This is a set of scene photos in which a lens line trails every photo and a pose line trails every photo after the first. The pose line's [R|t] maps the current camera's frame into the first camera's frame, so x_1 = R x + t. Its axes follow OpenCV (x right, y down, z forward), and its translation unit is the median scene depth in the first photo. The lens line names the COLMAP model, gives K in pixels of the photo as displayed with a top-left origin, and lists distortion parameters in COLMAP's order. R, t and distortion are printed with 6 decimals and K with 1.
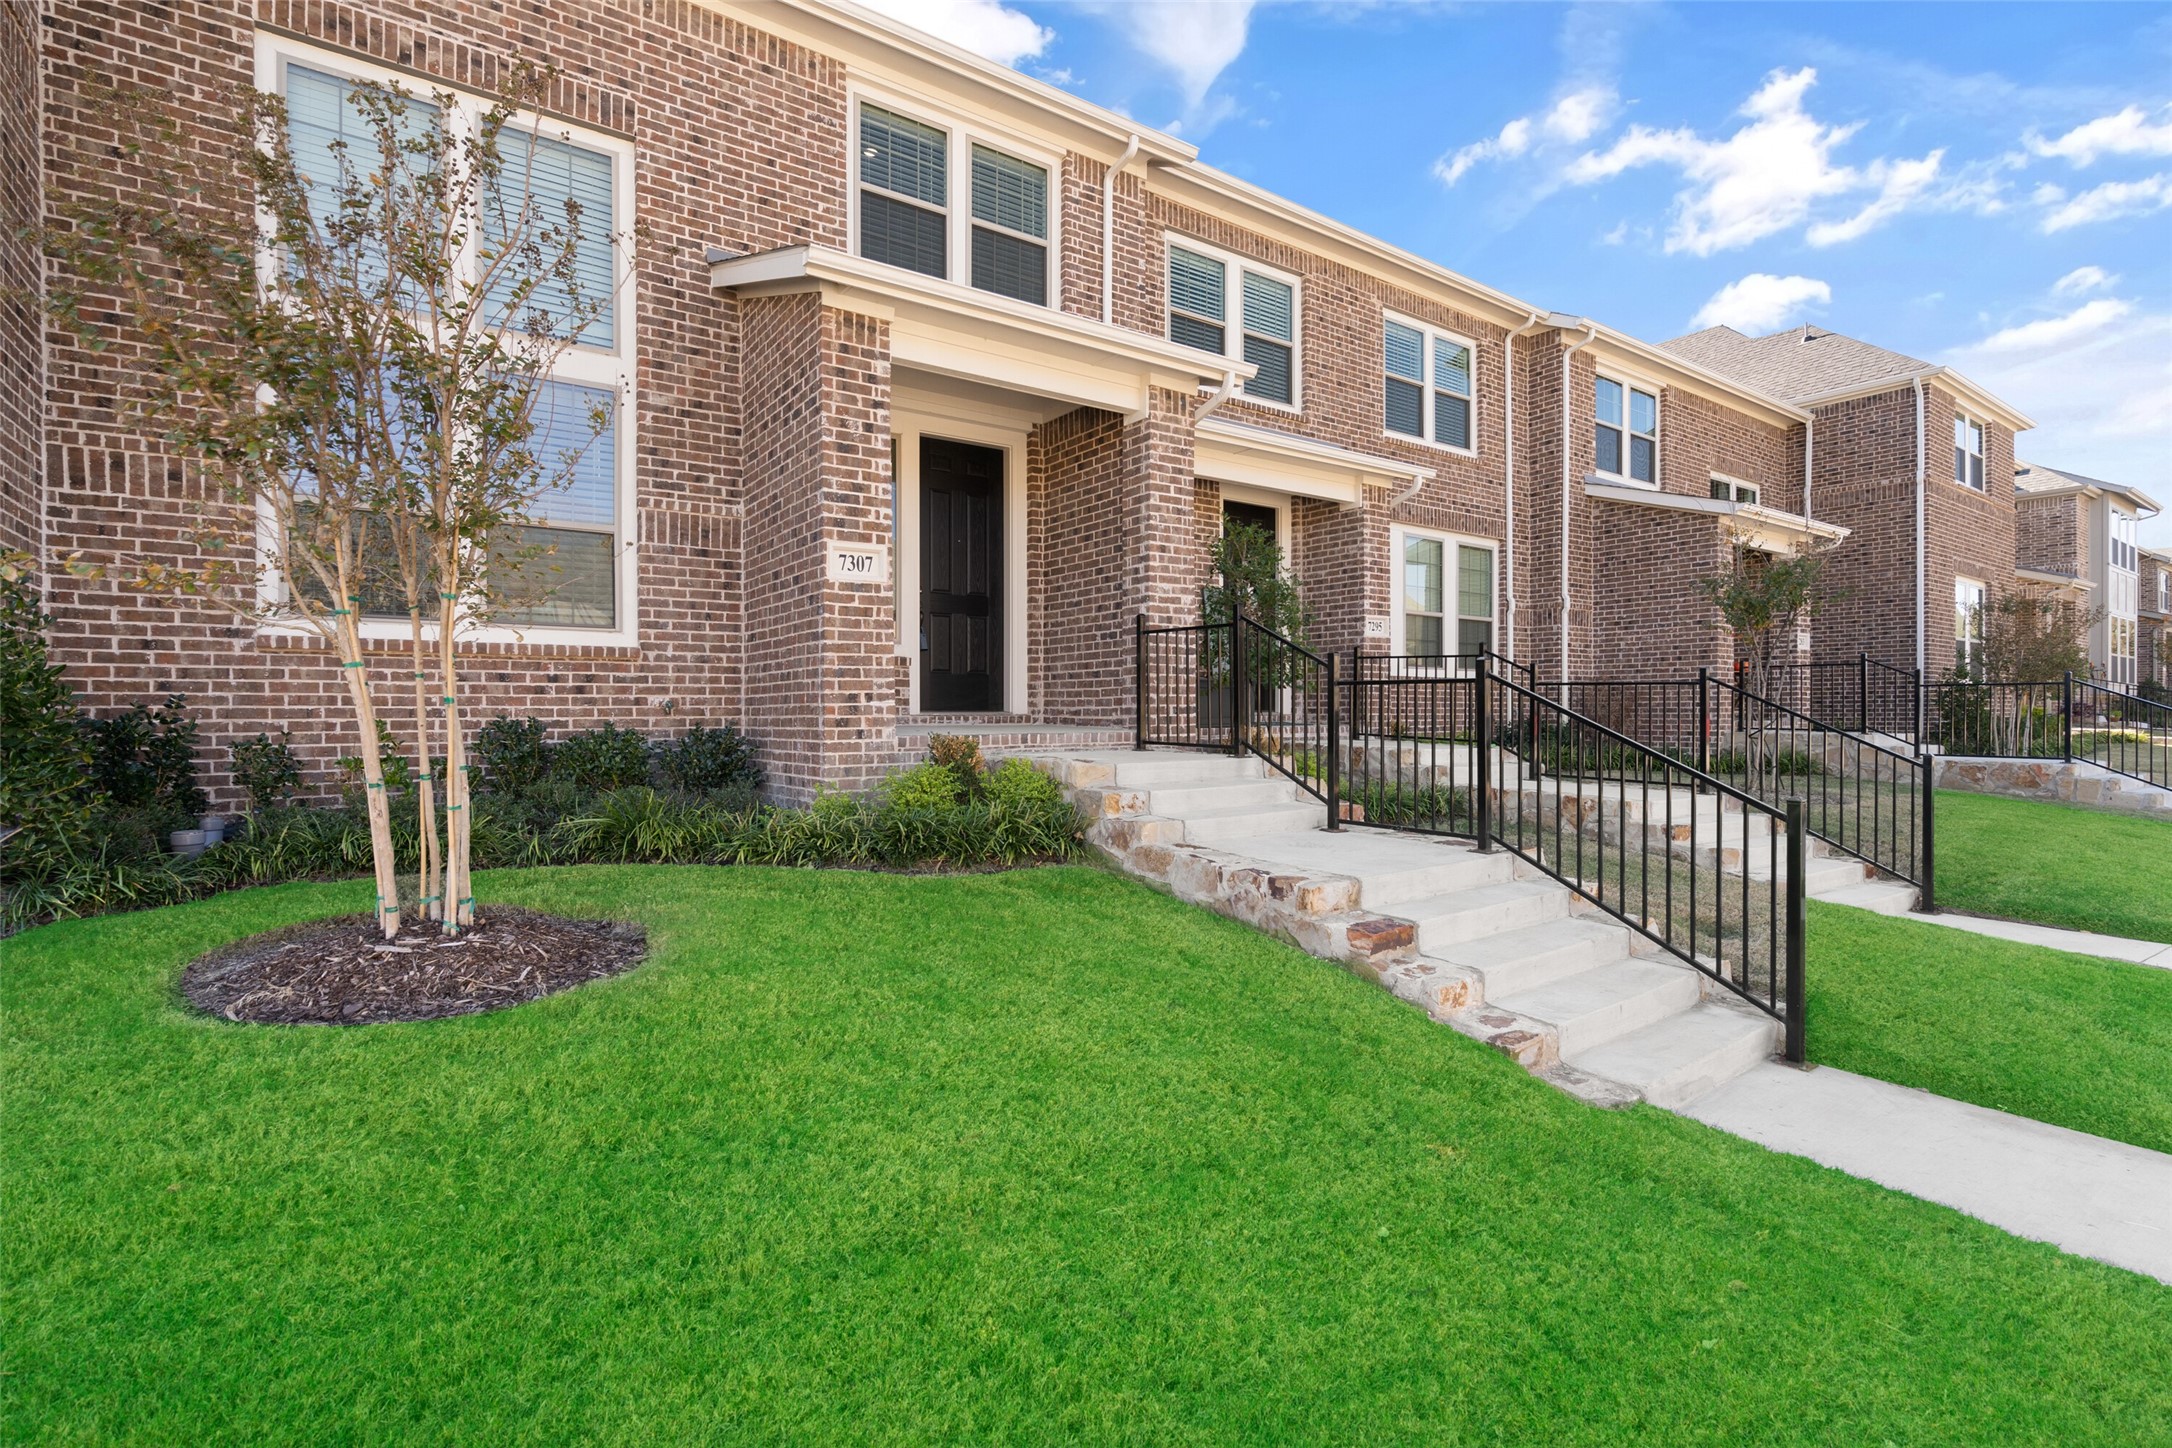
lens RADIAL K [[846.5, 0, 1060.3], [0, 846.5, 749.6], [0, 0, 1]] dist [0.002390, 0.000107]
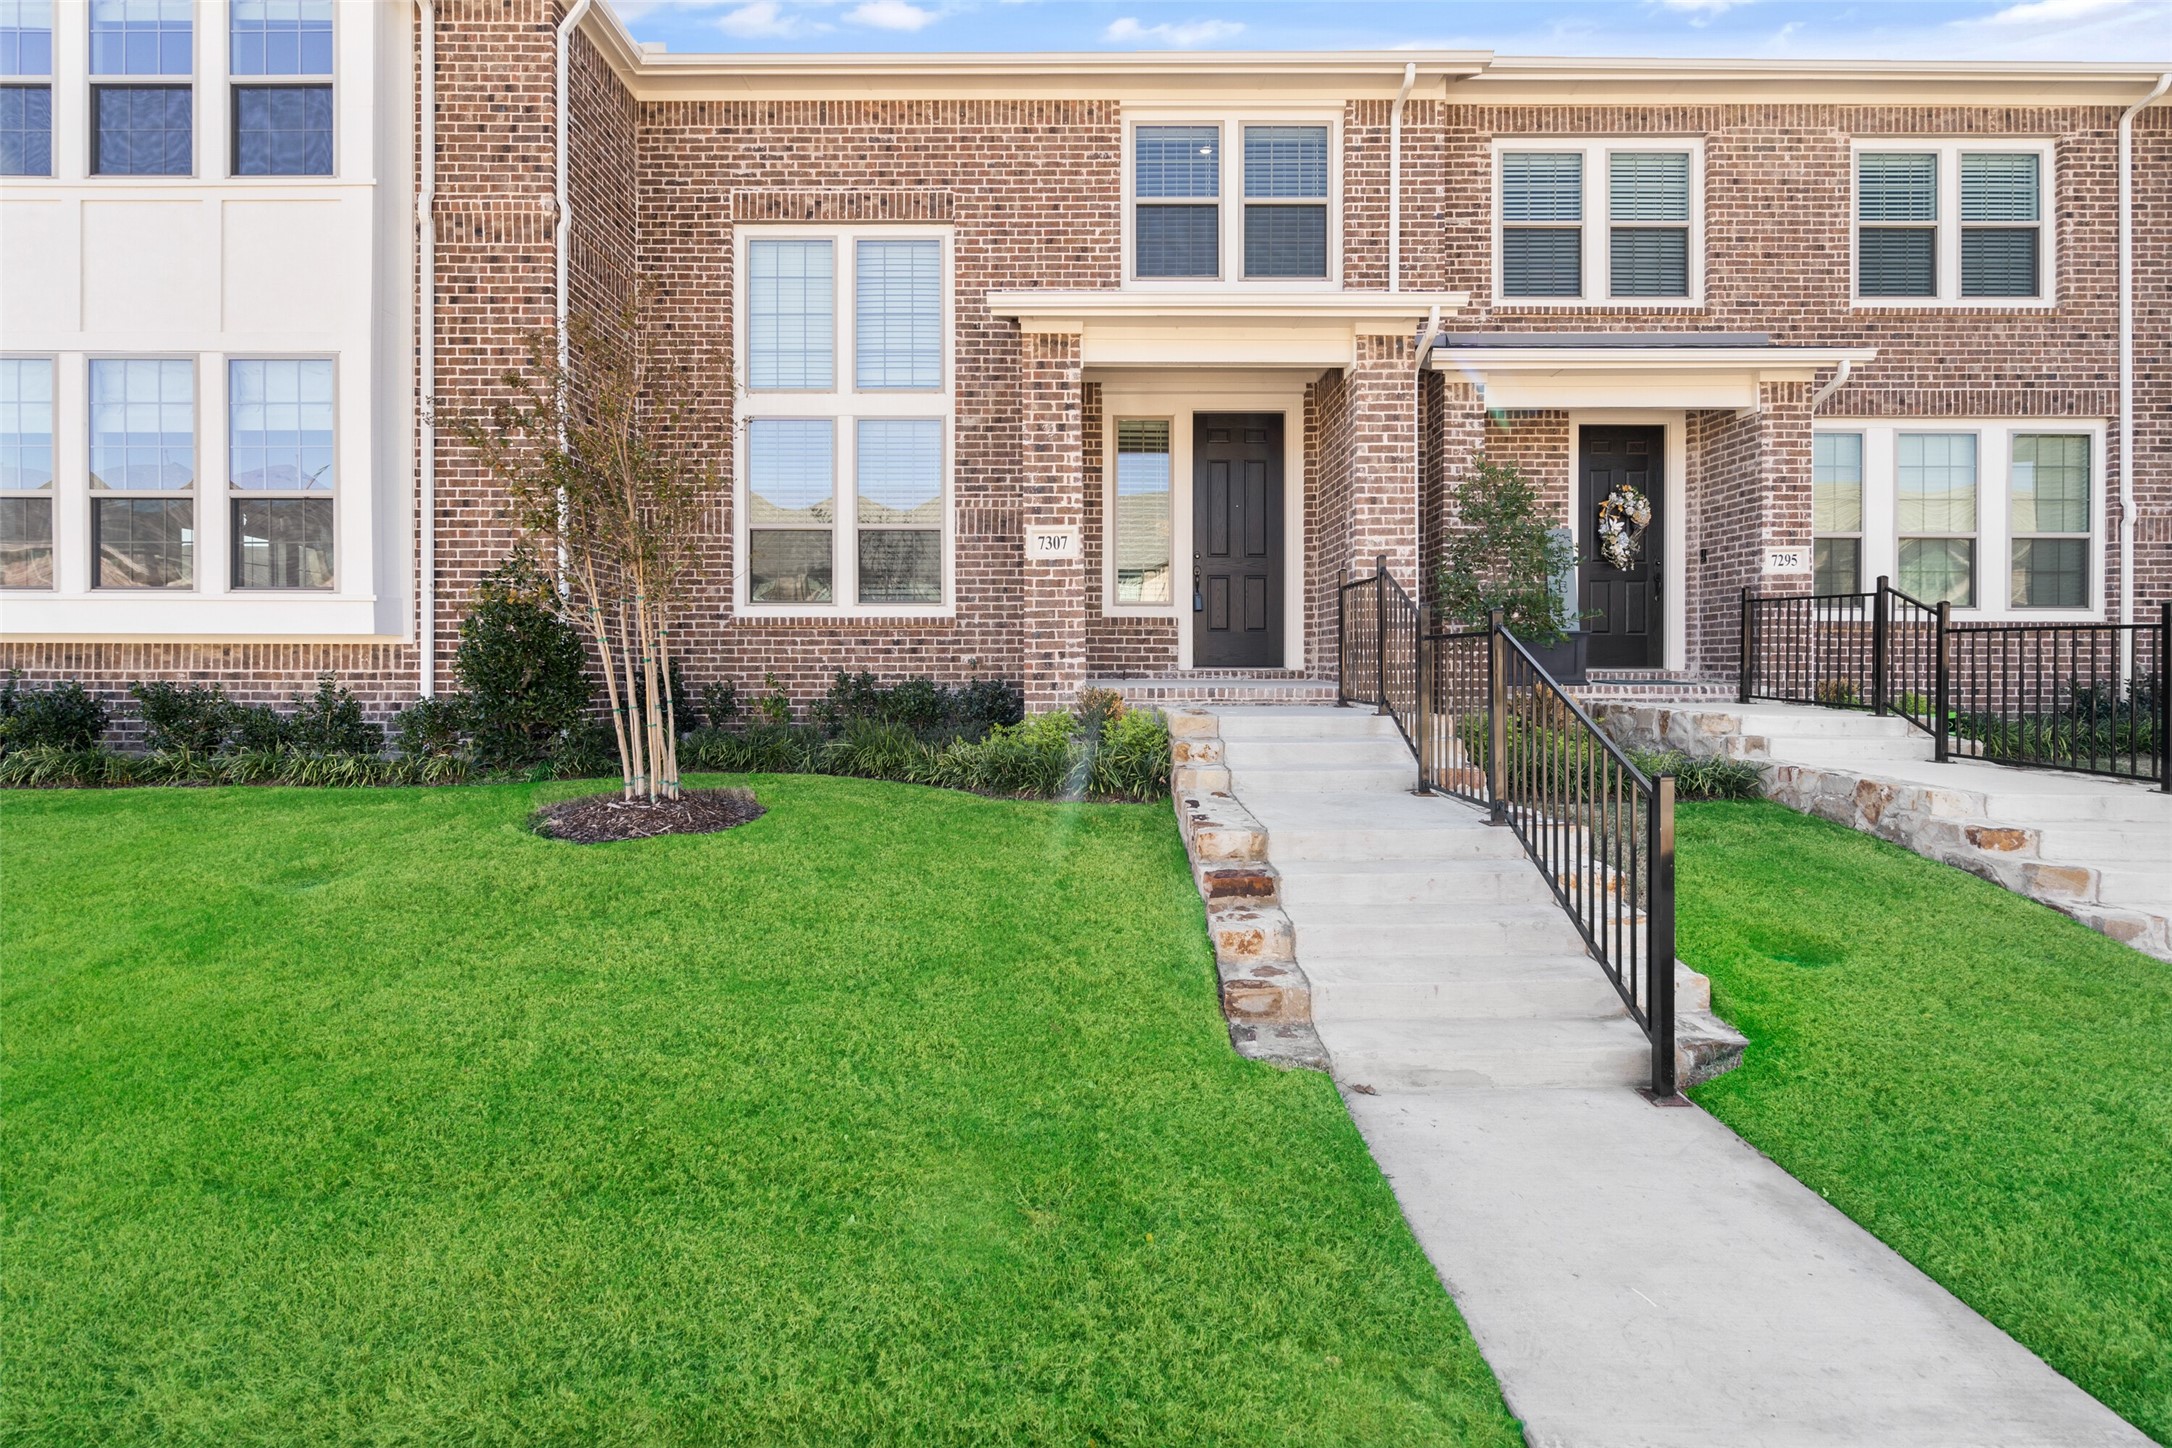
lens RADIAL K [[829.3, 0, 1076.3], [0, 829.3, 710.0], [0, 0, 1]] dist [-0.002292, 0.002398]
pose [[0.865734, 0.027188, -0.499766, 0.292683], [-0.024130, 0.999630, 0.012581, -0.000274], [0.499923, 0.001167, 0.866069, 0.005267]]
